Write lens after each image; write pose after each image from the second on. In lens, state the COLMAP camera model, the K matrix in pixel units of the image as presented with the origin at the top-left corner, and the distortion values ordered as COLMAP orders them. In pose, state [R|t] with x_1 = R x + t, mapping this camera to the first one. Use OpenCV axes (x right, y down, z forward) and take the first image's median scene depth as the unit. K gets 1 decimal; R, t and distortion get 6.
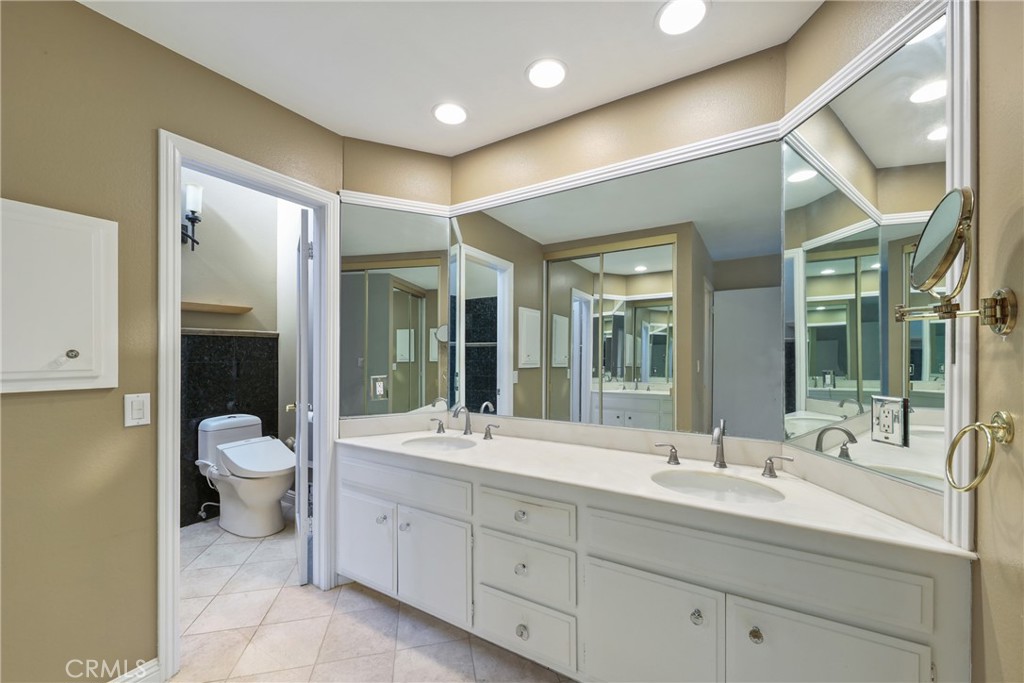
lens RADIAL K [[403.9, 0, 512.4], [0, 403.9, 352.0], [0, 0, 1]] dist [-0.000736, -0.000462]
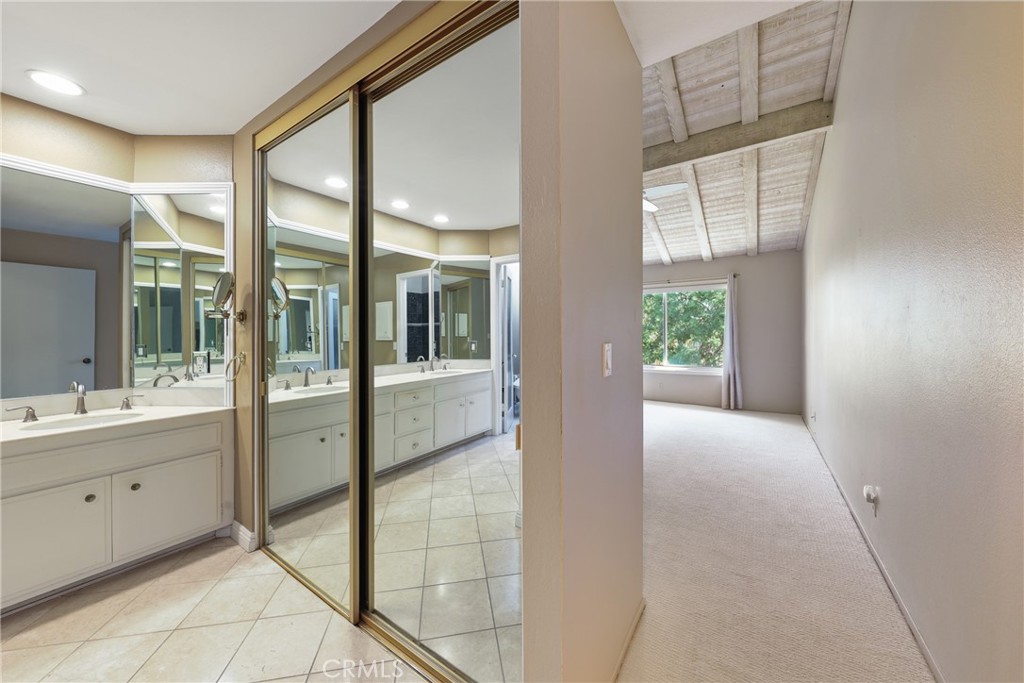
lens RADIAL K [[360.1, 0, 514.2], [0, 360.1, 335.2], [0, 0, 1]] dist [0.000537, -0.000165]
pose [[0.057659, -0.011687, 0.998268, -0.997781], [-0.004328, 0.999919, 0.011957, -0.007534], [-0.998327, -0.005010, 0.057604, -0.872833]]
